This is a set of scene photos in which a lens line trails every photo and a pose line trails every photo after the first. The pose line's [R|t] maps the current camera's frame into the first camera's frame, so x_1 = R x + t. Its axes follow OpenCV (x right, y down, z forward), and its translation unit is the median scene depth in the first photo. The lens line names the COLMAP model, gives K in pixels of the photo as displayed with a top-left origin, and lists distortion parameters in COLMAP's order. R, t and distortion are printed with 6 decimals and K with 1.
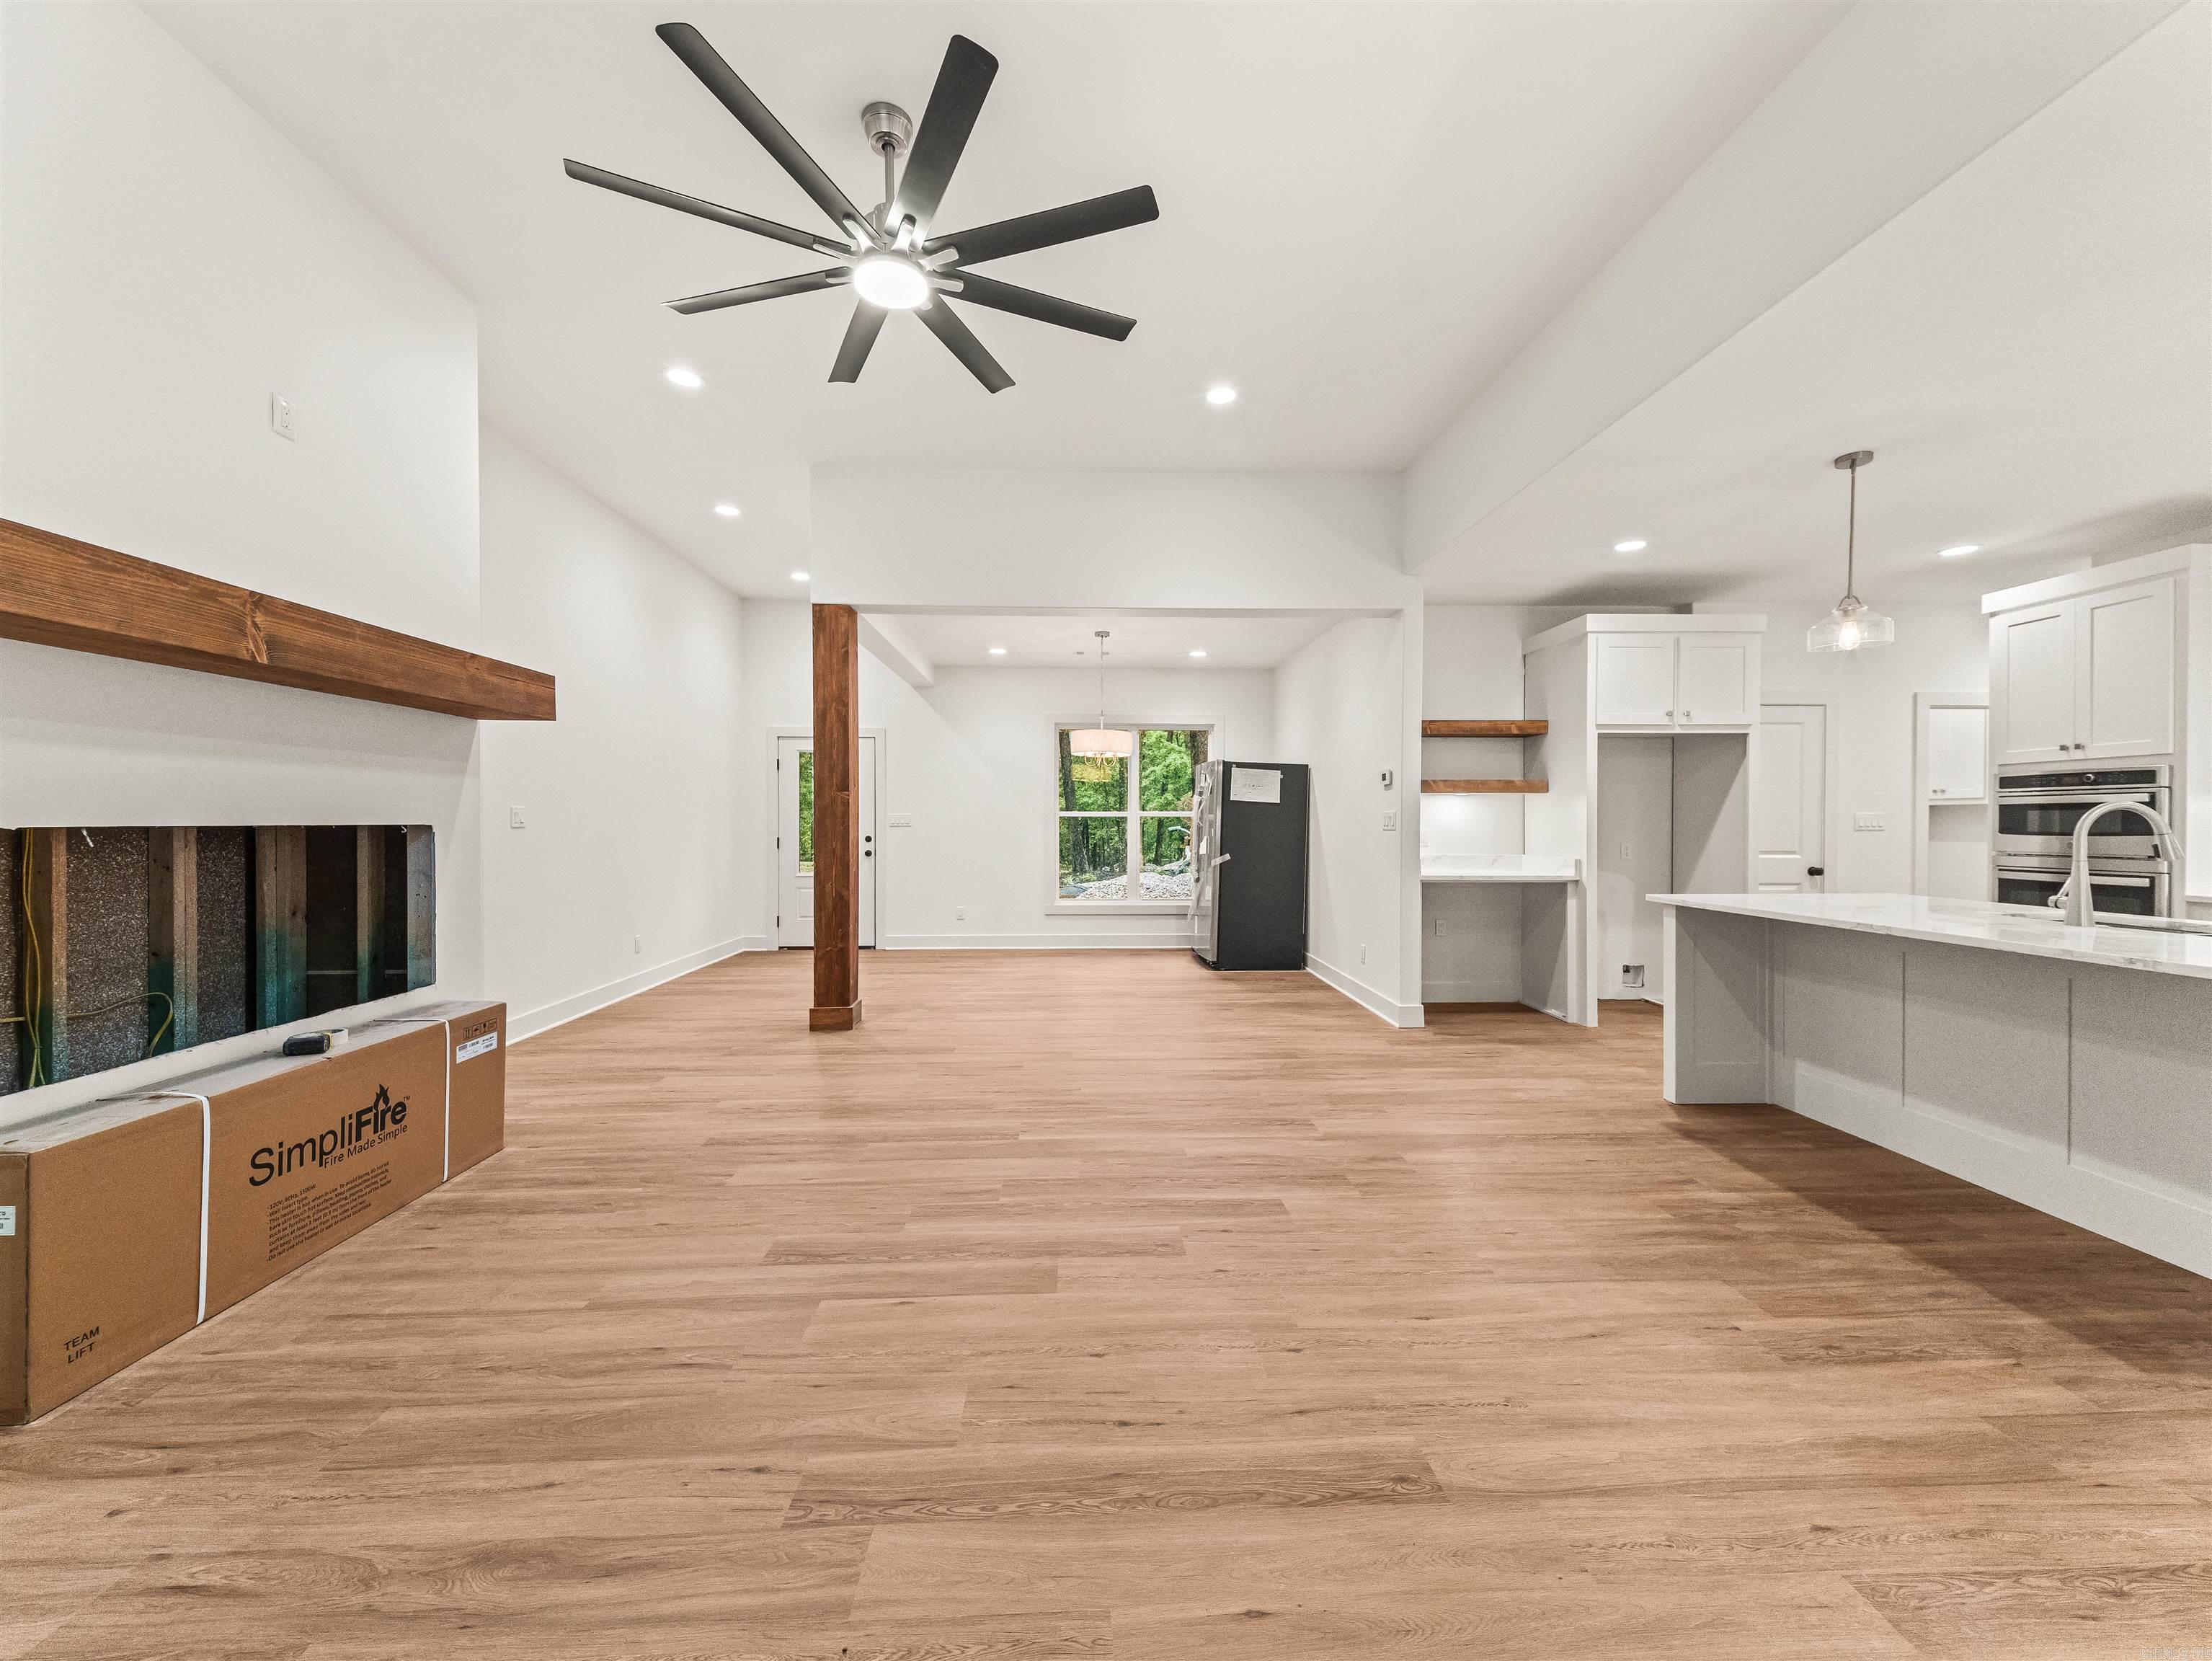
lens RADIAL K [[852.9, 0, 1111.9], [0, 852.9, 831.6], [0, 0, 1]] dist [0.029171, -0.009804]
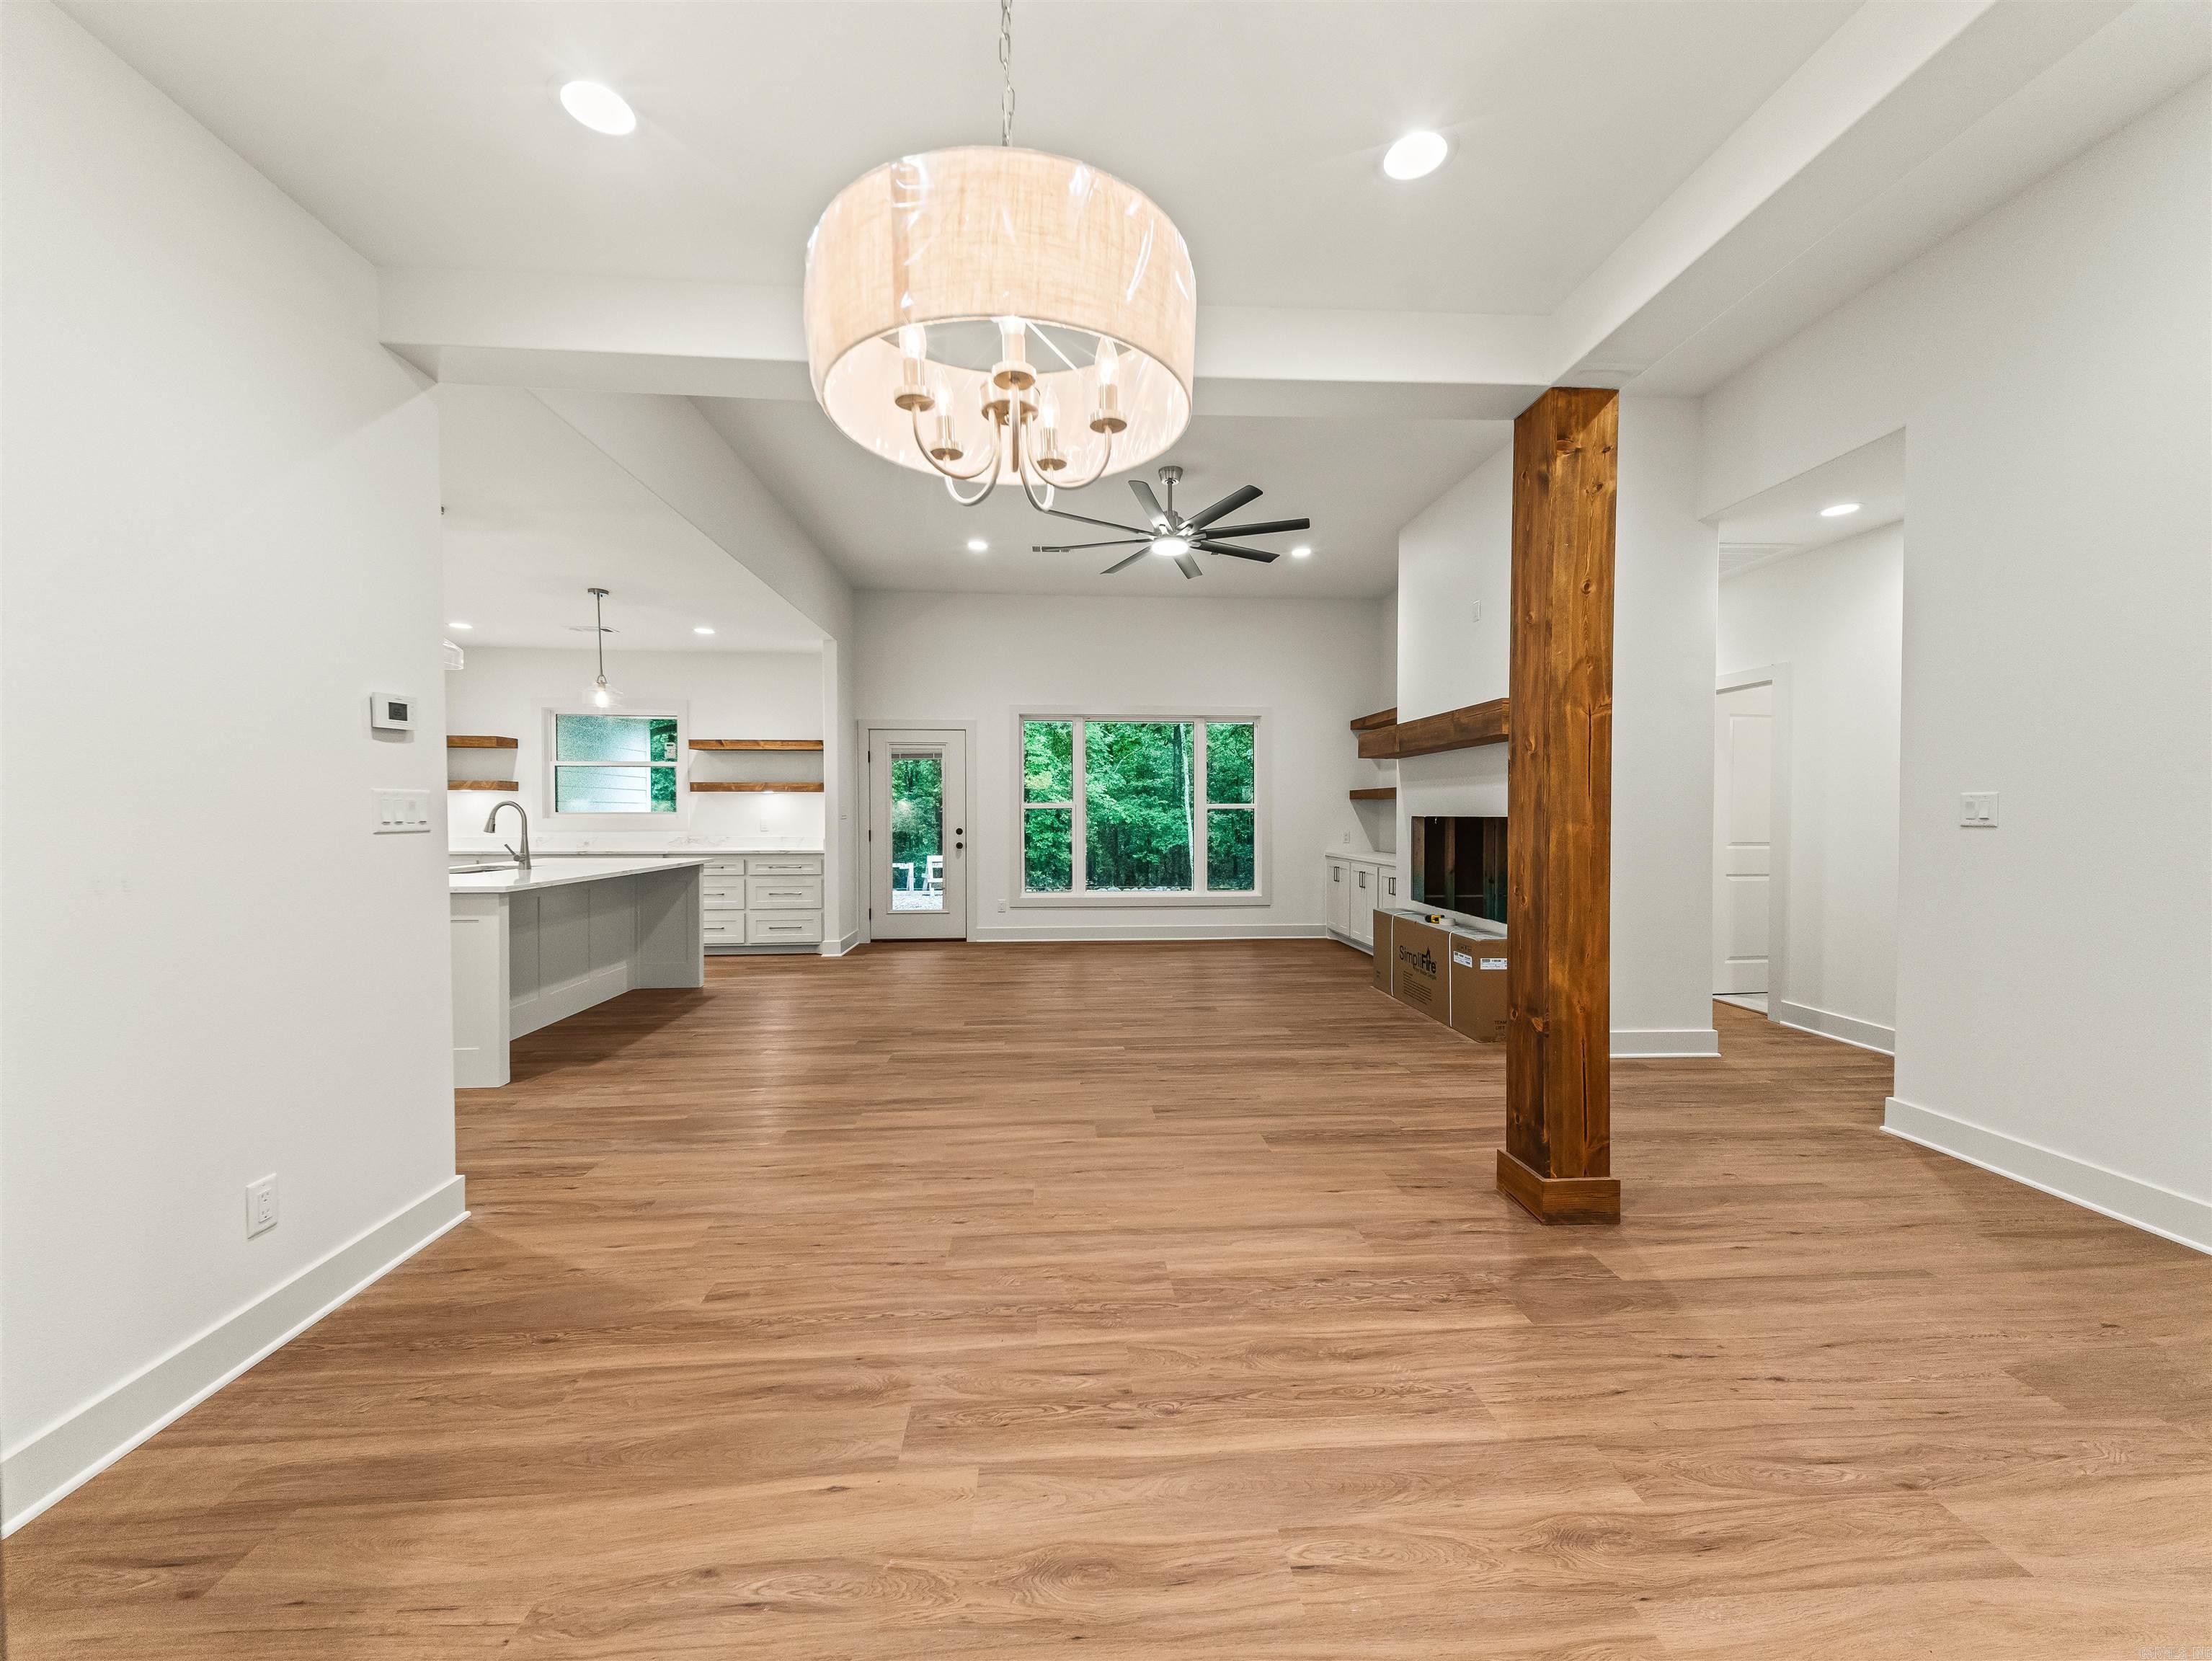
lens RADIAL K [[853.7, 0, 1105.9], [0, 853.7, 827.2], [0, 0, 1]] dist [0.028497, -0.008960]
pose [[-0.999753, -0.001490, -0.022170, -0.049442], [-0.002122, 0.999591, 0.028525, -0.027563], [0.022118, 0.028565, -0.999347, 2.249572]]
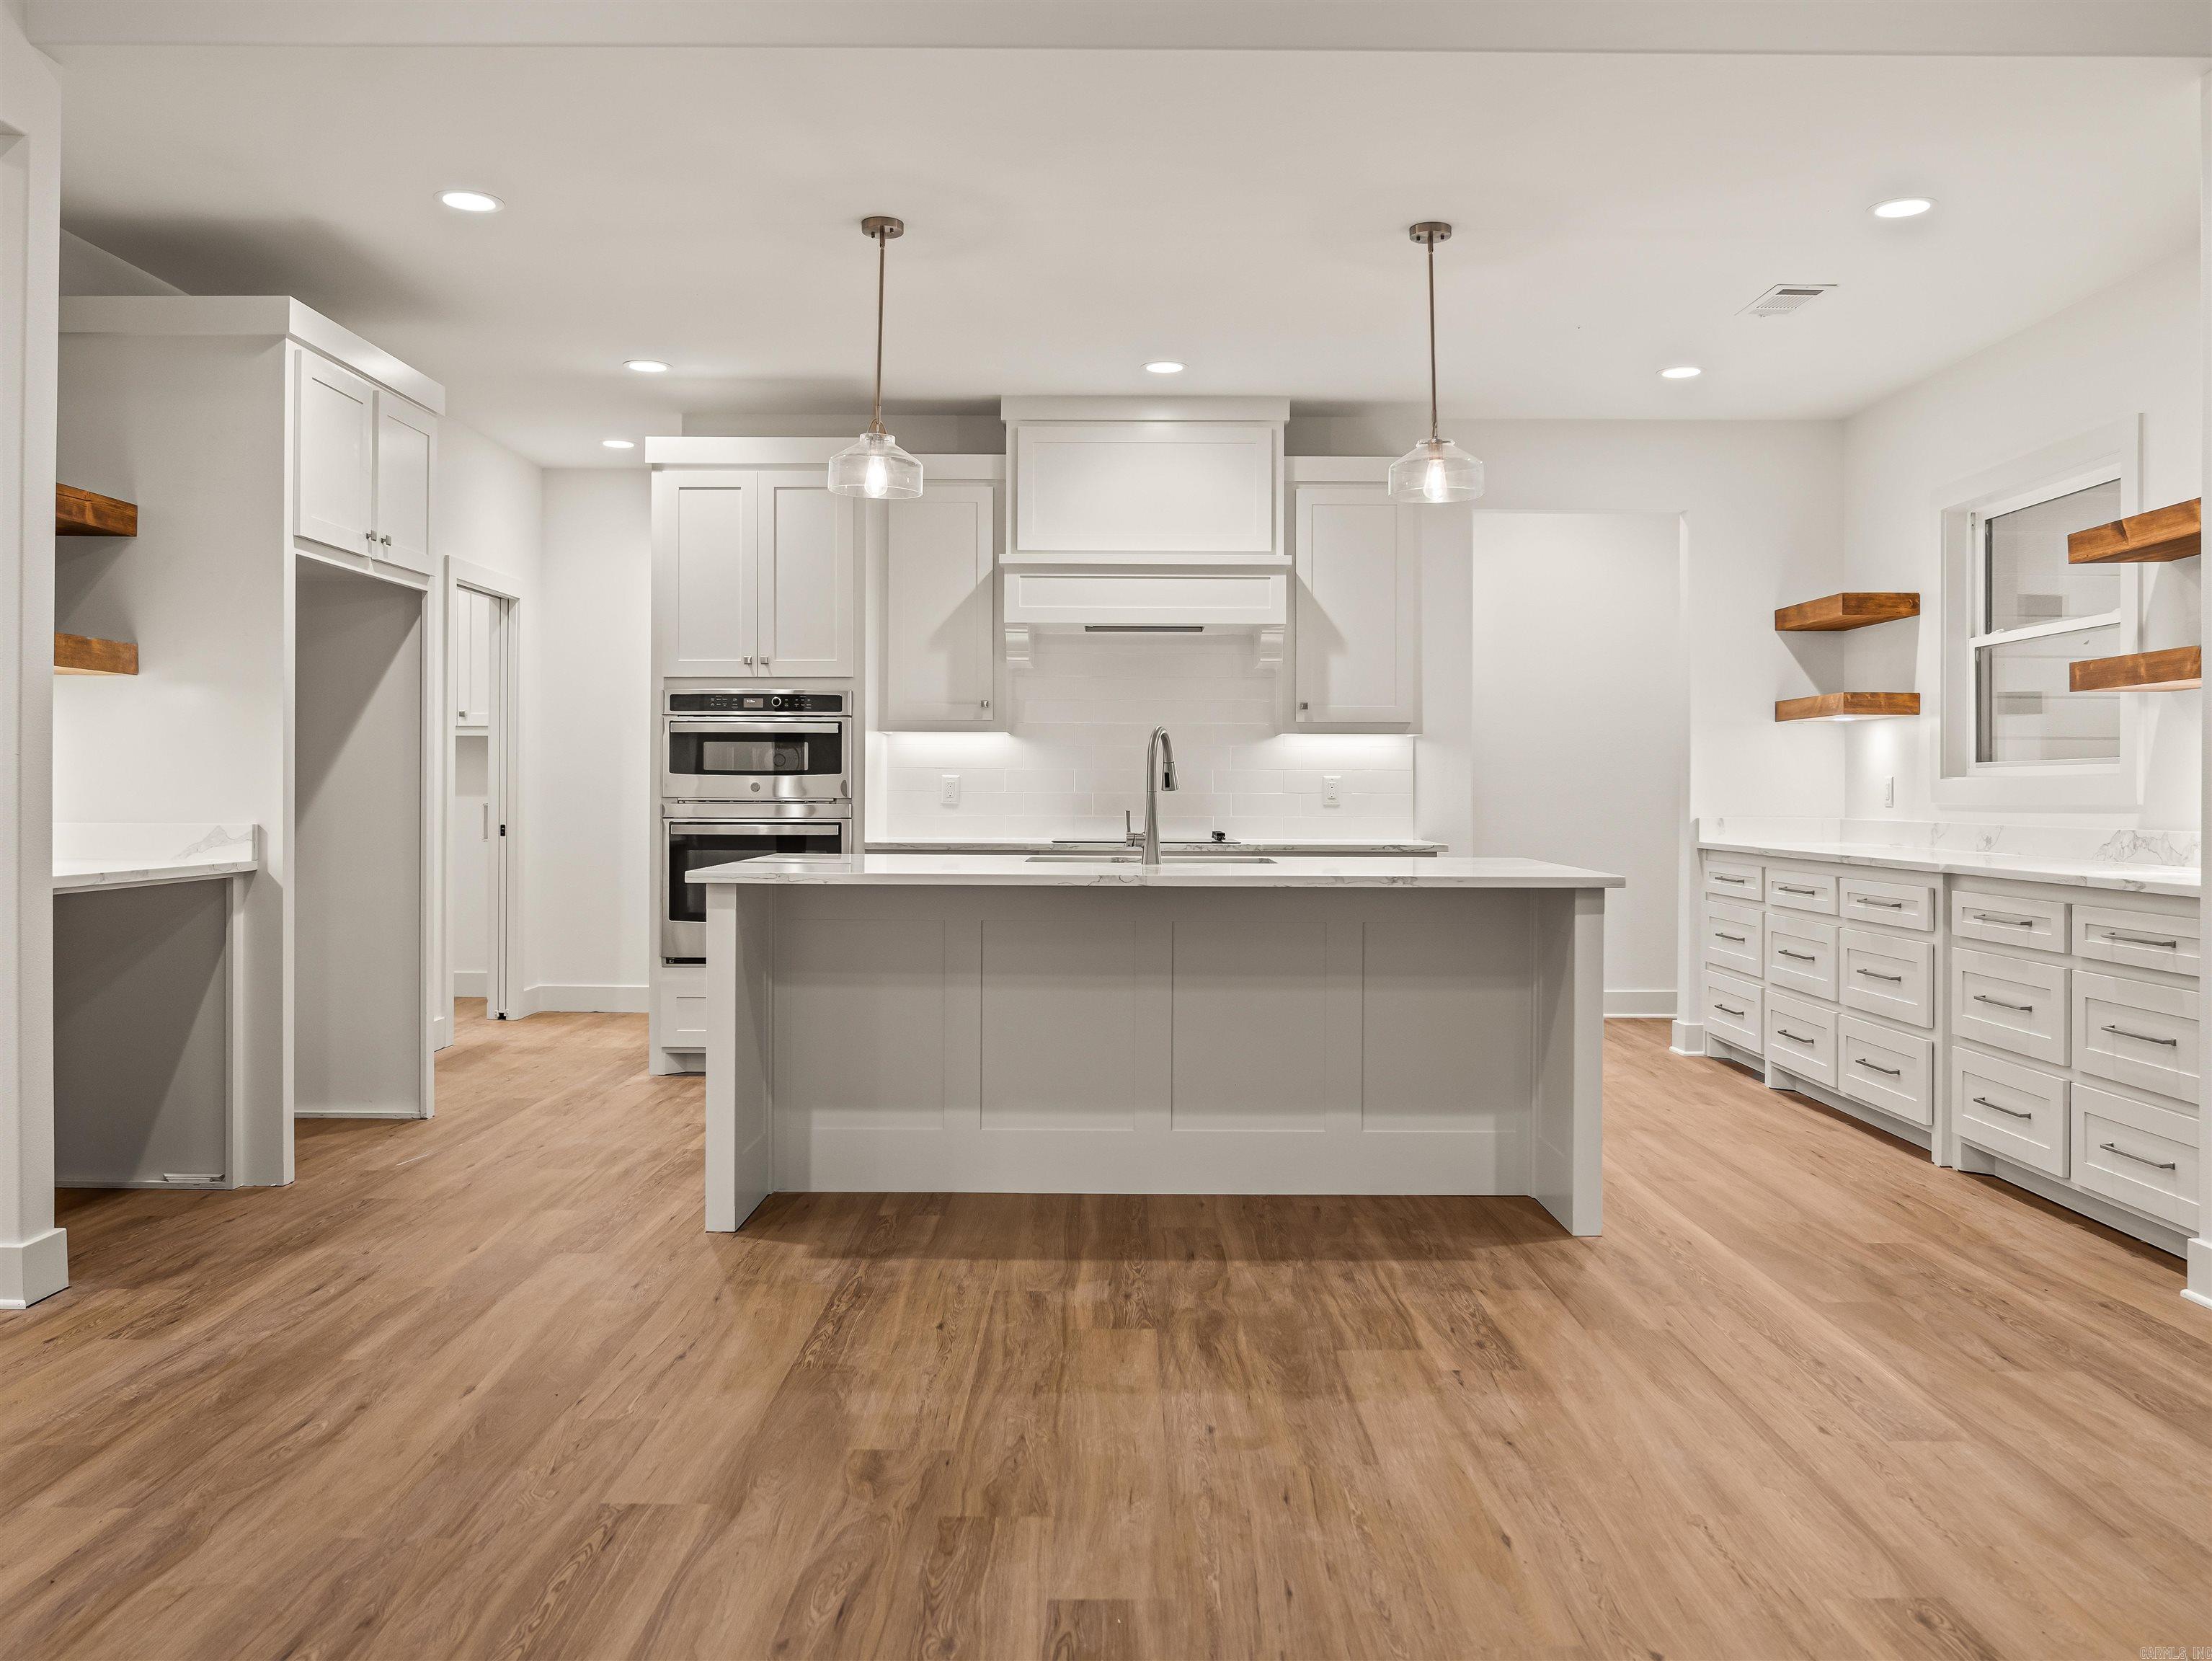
lens RADIAL K [[1730.0, 0, 1135.4], [0, 1730.0, 777.7], [0, 0, 1]] dist [-0.038475, 0.041930]
pose [[0.042109, 0.006103, 0.999094, -0.528196], [0.005833, 0.999963, -0.006354, 0.024123], [-0.999096, 0.006095, 0.042072, 0.748170]]
